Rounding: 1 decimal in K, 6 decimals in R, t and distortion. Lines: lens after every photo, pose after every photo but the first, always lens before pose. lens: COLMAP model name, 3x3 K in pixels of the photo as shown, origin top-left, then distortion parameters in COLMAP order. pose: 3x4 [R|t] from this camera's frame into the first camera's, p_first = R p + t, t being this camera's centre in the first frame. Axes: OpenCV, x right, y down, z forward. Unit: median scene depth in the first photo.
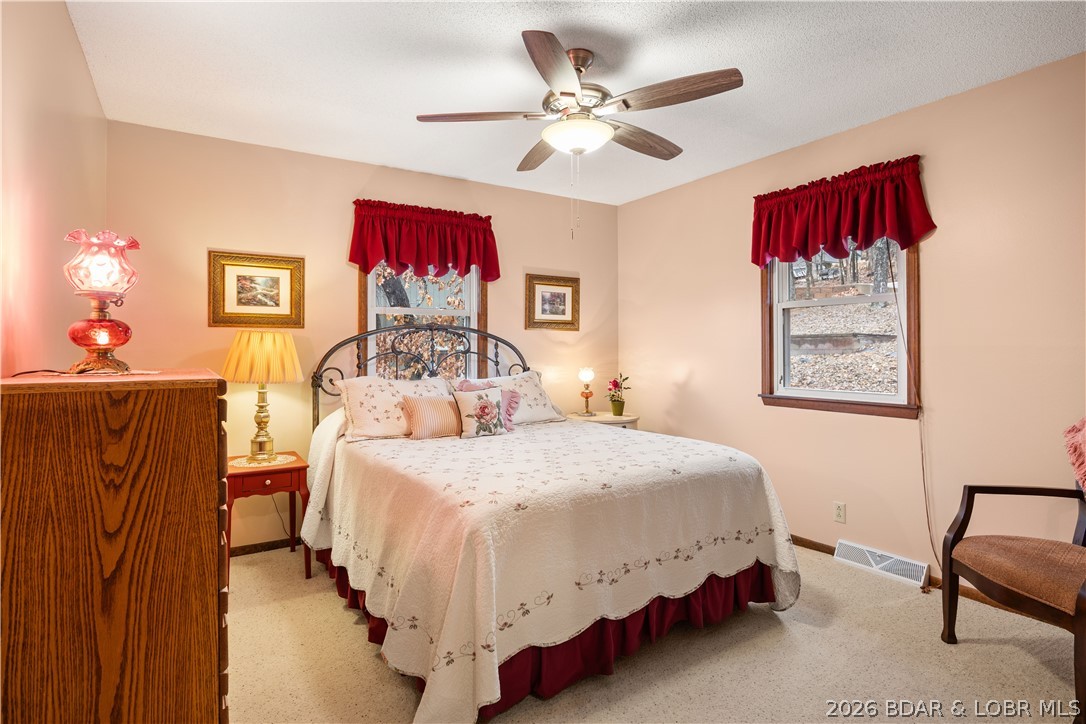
lens RADIAL K [[569.2, 0, 549.0], [0, 569.2, 347.3], [0, 0, 1]] dist [-0.010452, 0.000417]
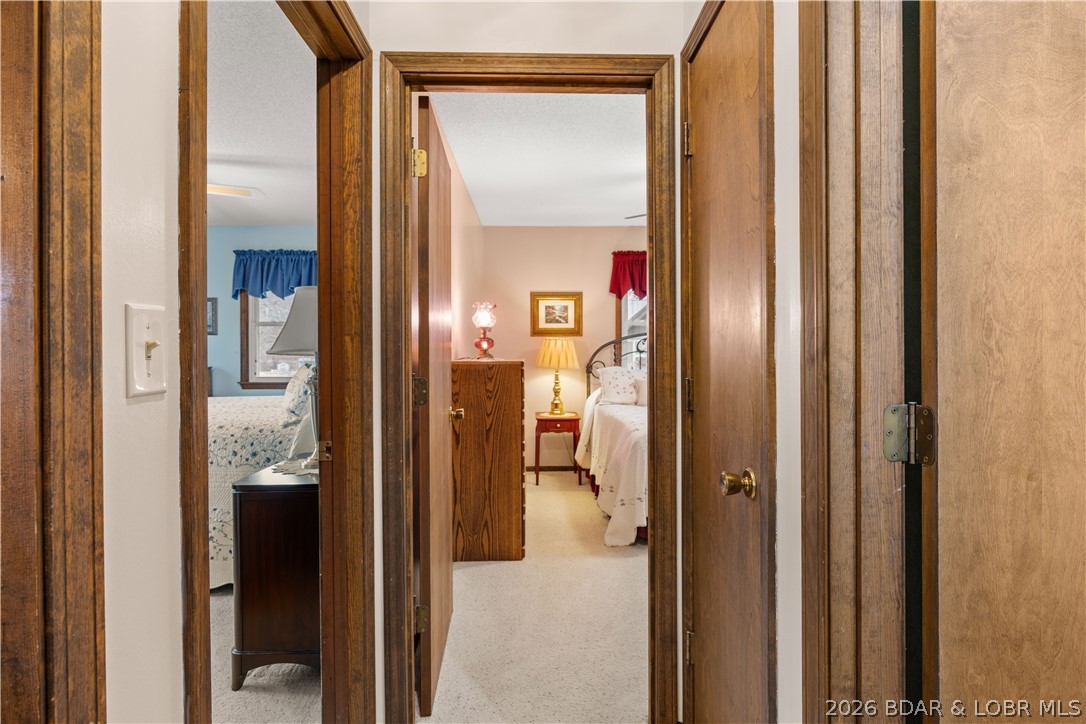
lens RADIAL K [[569.2, 0, 541.8], [0, 569.2, 354.7], [0, 0, 1]] dist [-0.010452, 0.000417]
pose [[0.850628, 0.004849, -0.525746, 0.353991], [0.002631, 0.999906, 0.013480, -0.003571], [0.525762, -0.012849, 0.850535, -0.477354]]
